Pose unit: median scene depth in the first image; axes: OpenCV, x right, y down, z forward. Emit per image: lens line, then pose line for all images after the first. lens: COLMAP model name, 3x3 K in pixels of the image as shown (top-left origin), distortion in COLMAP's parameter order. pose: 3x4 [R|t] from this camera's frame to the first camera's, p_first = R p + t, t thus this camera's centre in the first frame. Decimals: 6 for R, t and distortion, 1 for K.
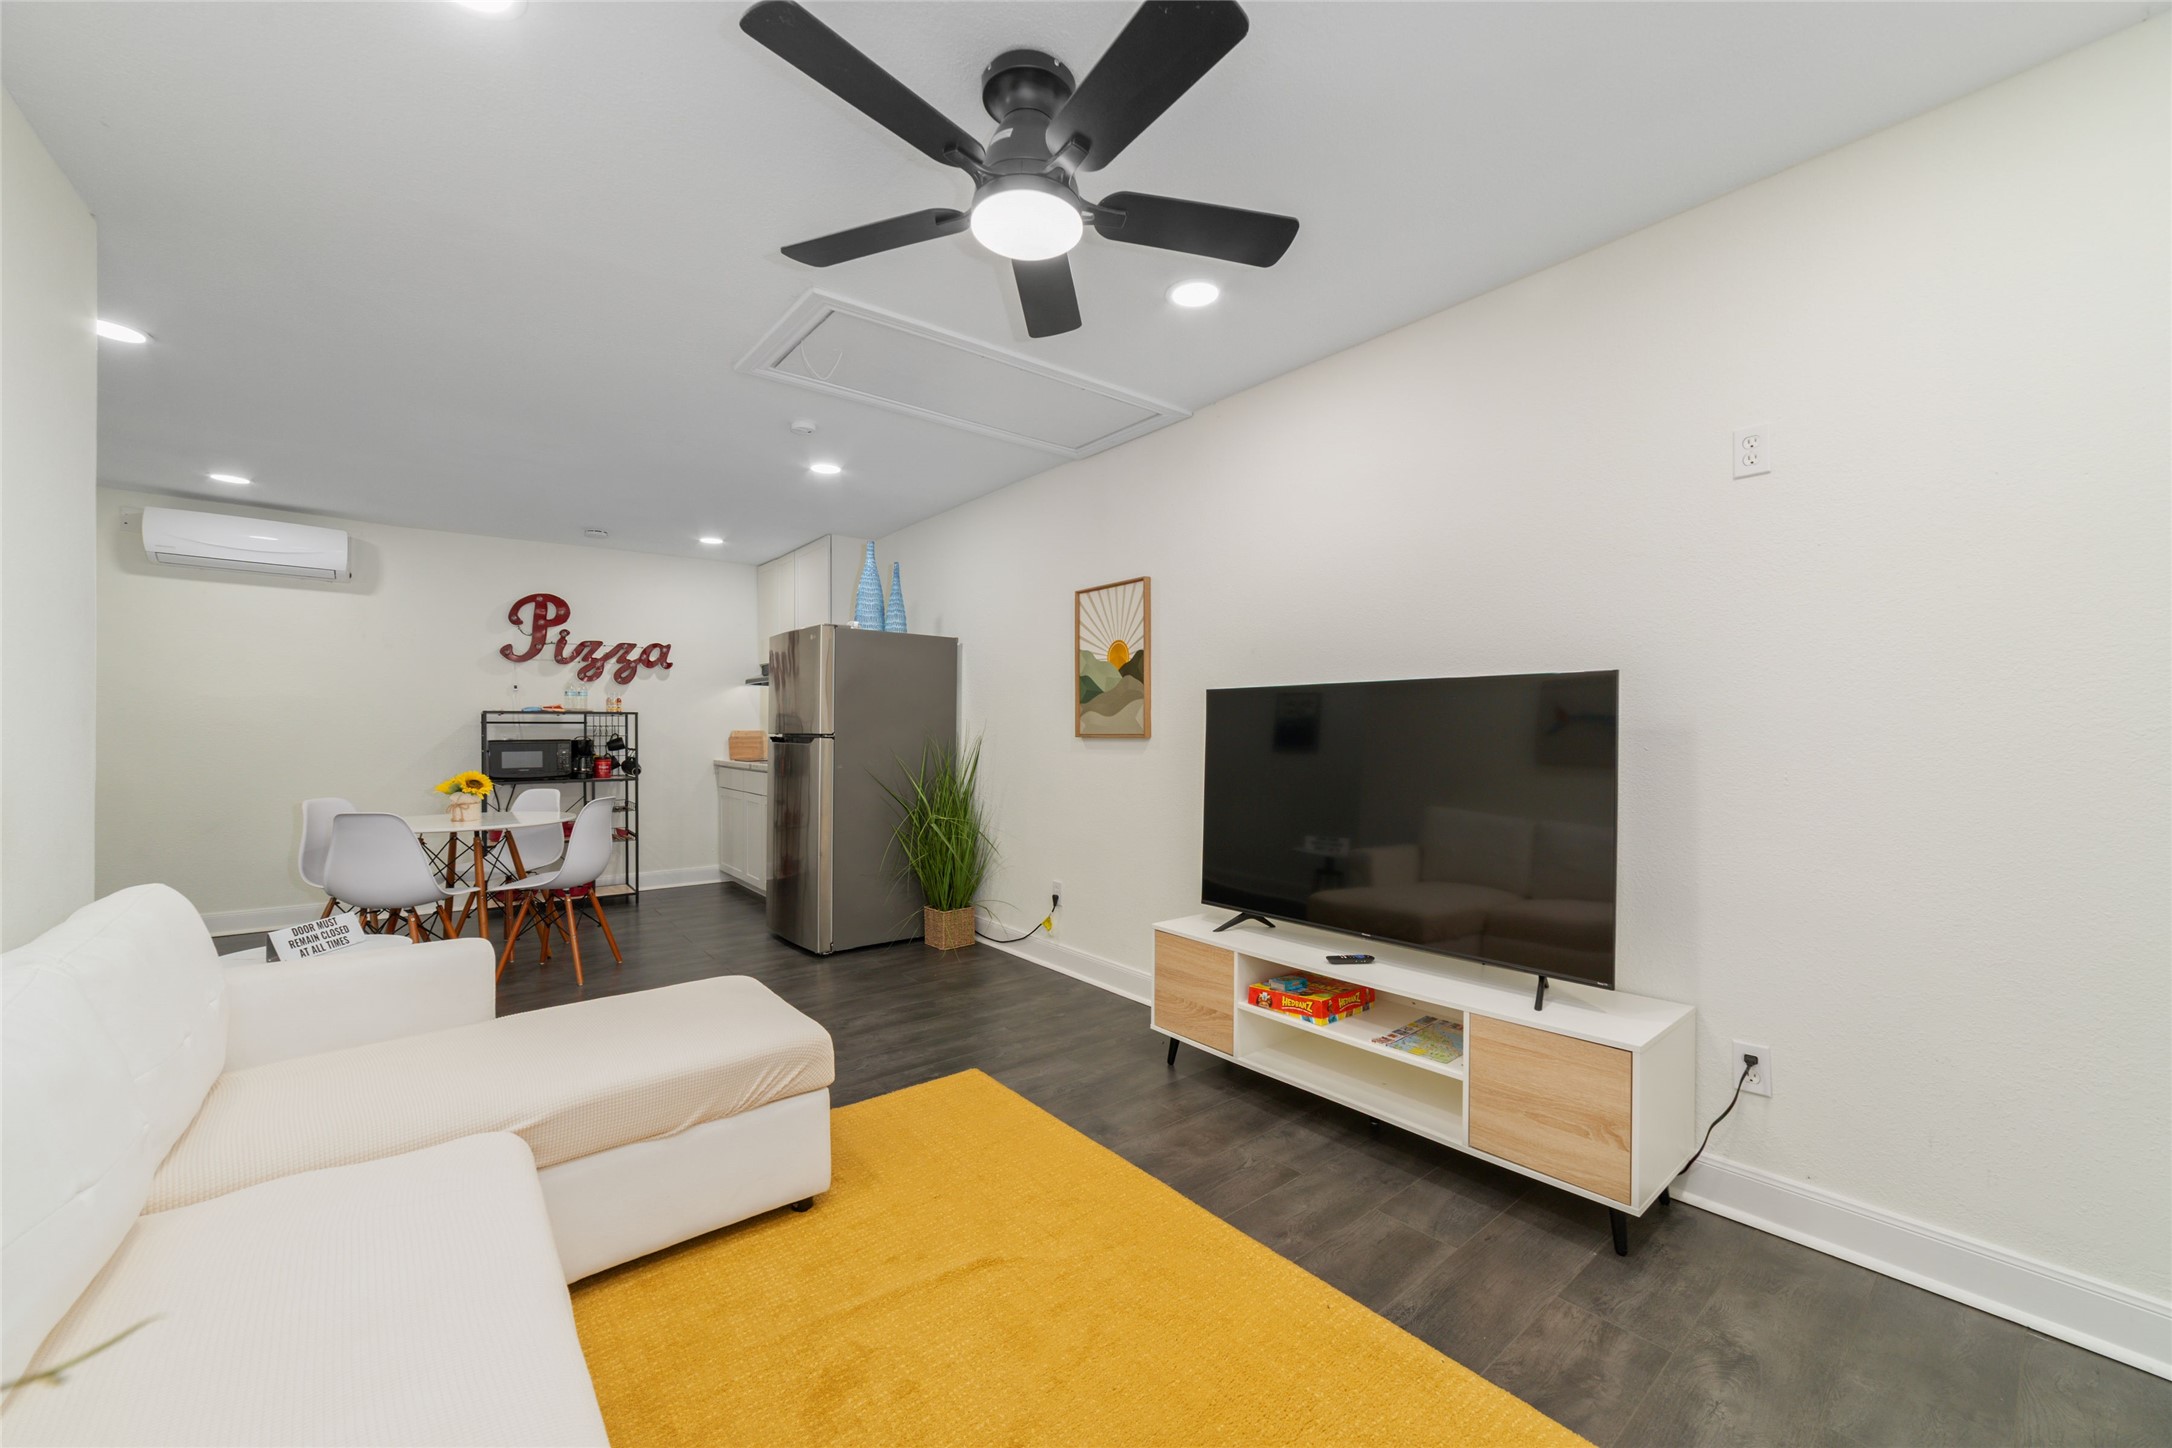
lens RADIAL K [[833.8, 0, 1090.9], [0, 833.8, 725.6], [0, 0, 1]] dist [-0.019098, 0.005980]
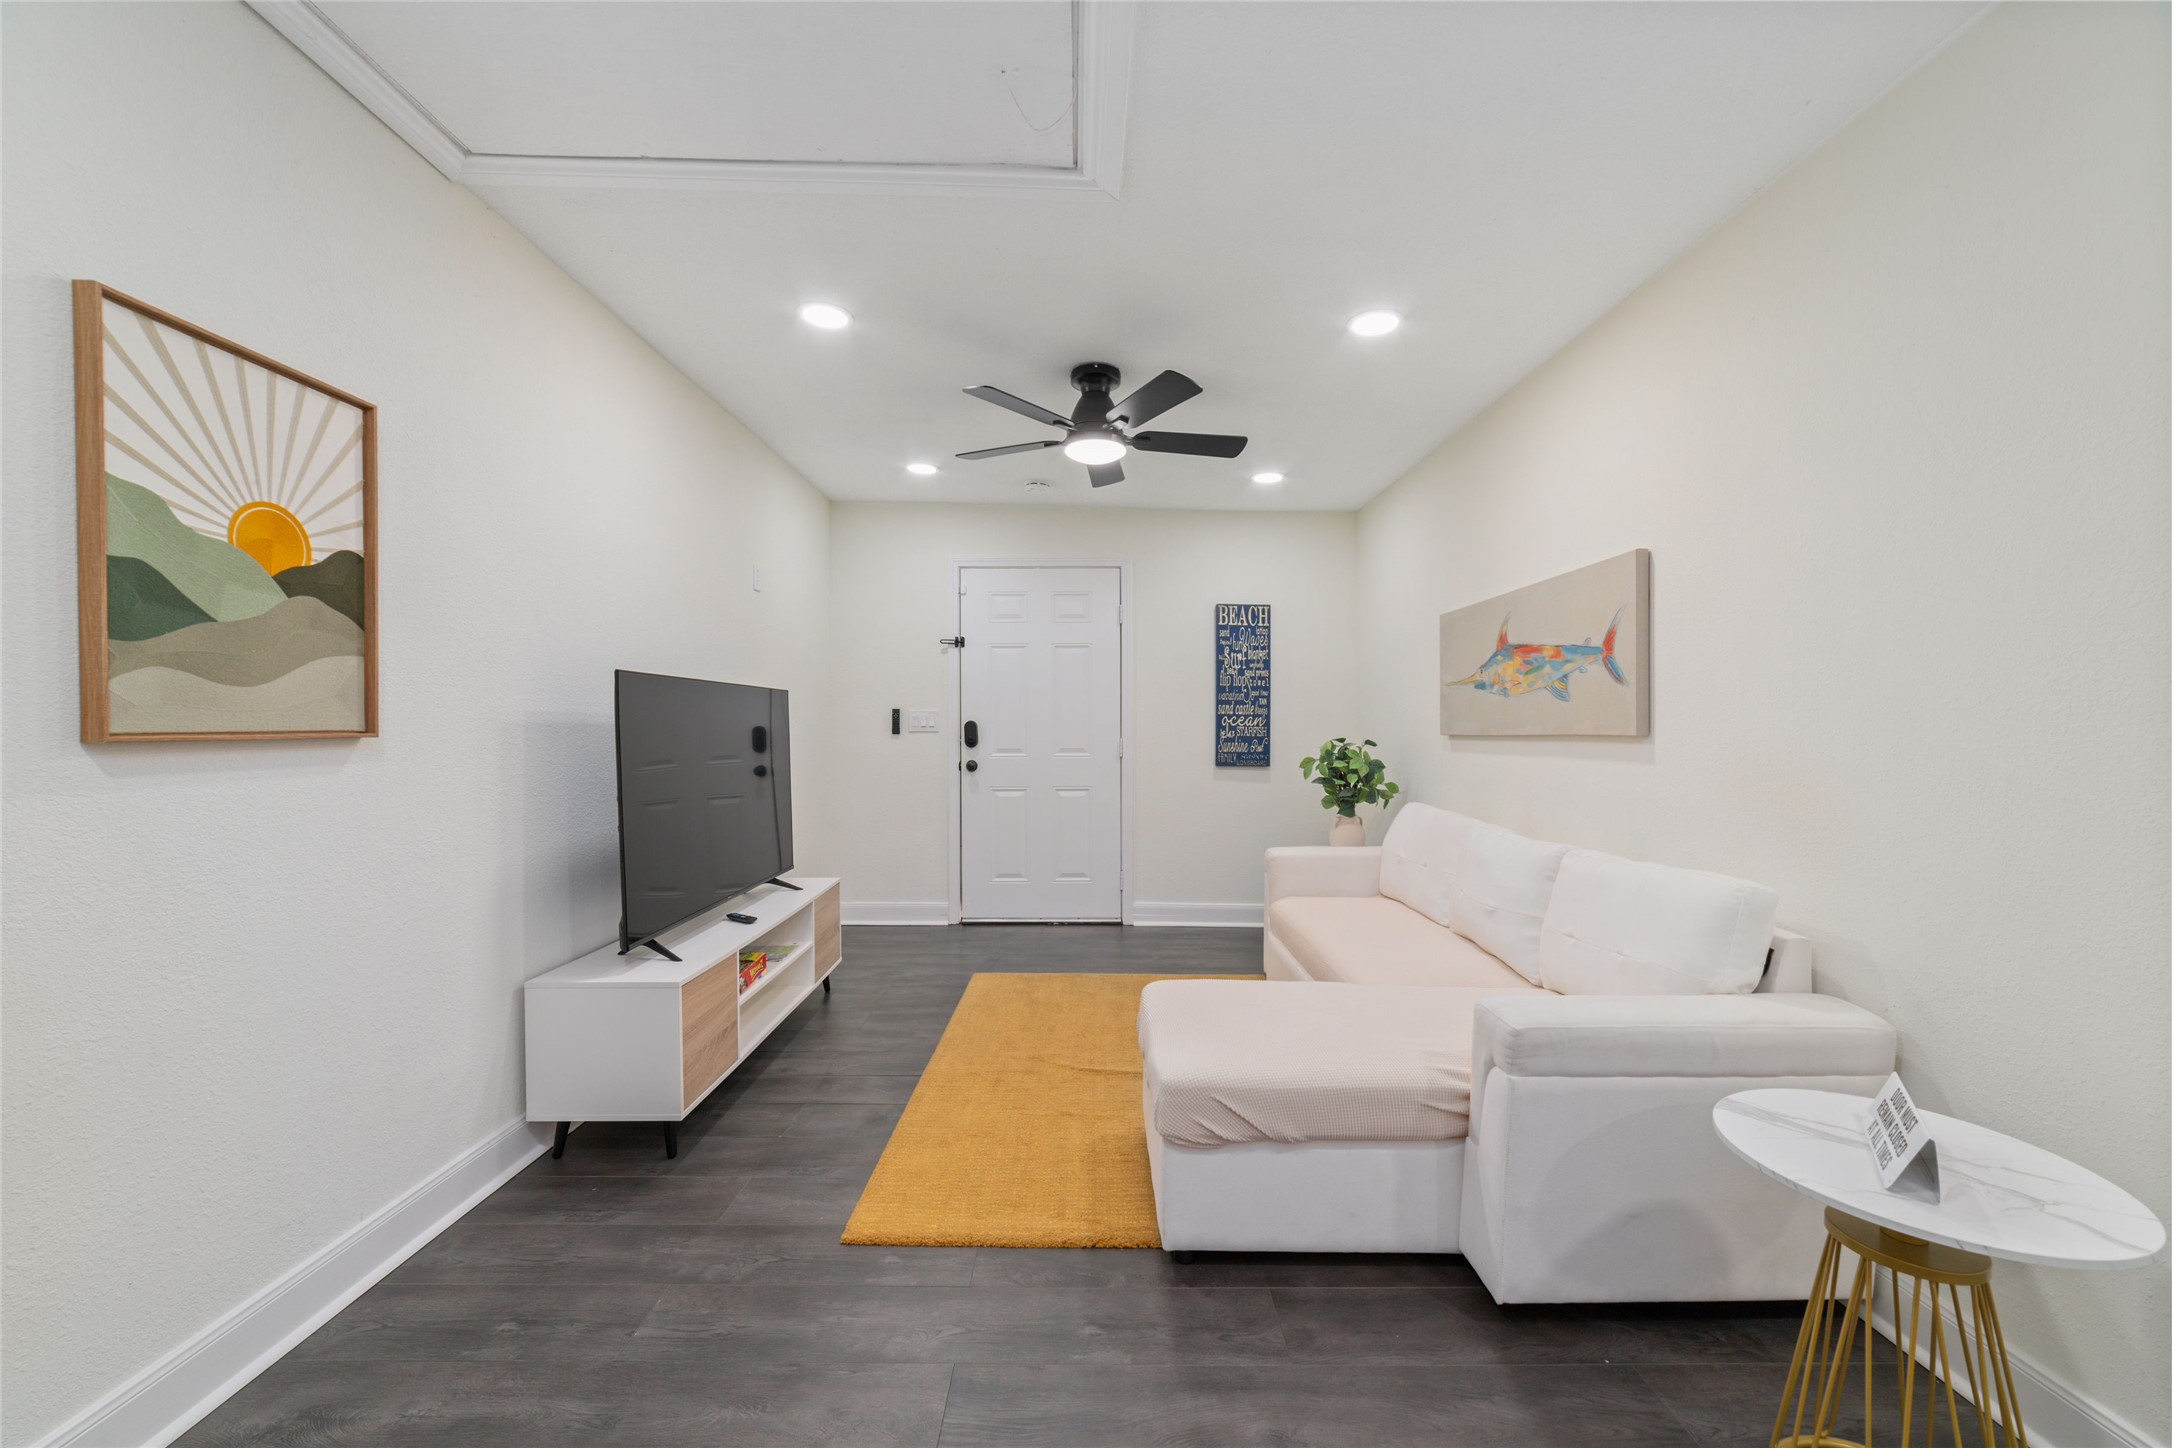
lens RADIAL K [[833.8, 0, 1083.2], [0, 833.8, 728.0], [0, 0, 1]] dist [-0.019098, 0.005980]
pose [[-0.771370, -0.004965, 0.636368, -0.368446], [-0.006904, 0.999976, -0.000567, 0.003487], [-0.636350, -0.004831, -0.771386, 0.728254]]
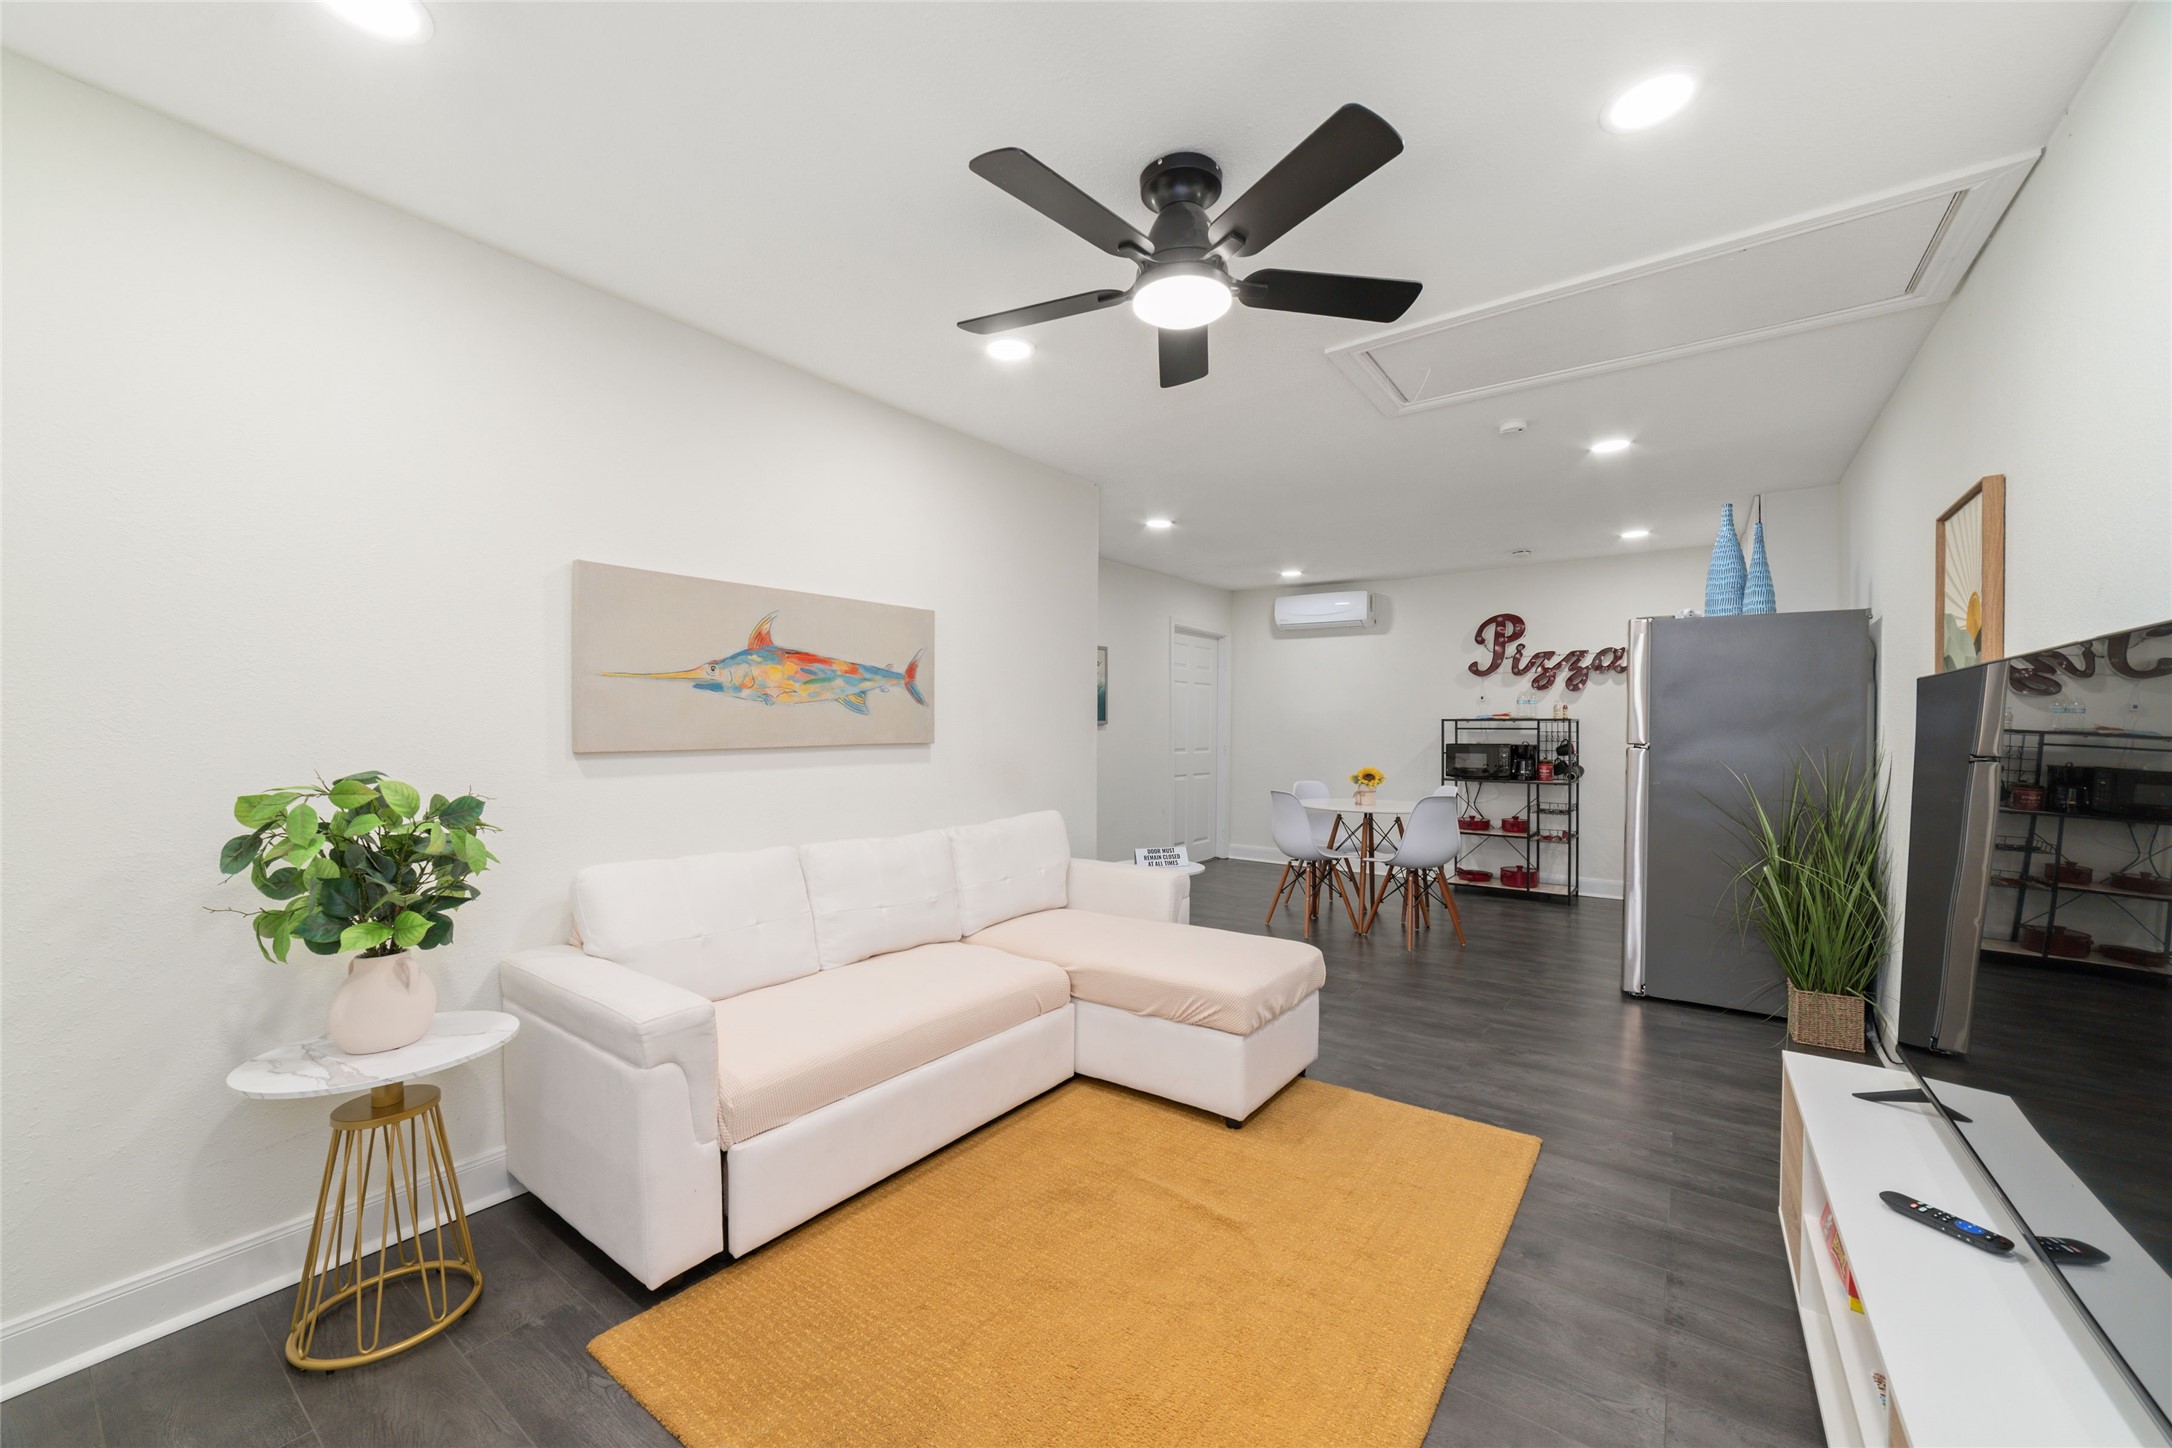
lens RADIAL K [[833.8, 0, 1095.6], [0, 833.8, 732.1], [0, 0, 1]] dist [-0.019098, 0.005980]
pose [[0.261068, 0.006858, -0.965296, 0.295105], [-0.000439, 0.999976, 0.006985, -0.006794], [0.965320, -0.001400, 0.261065, 0.175821]]
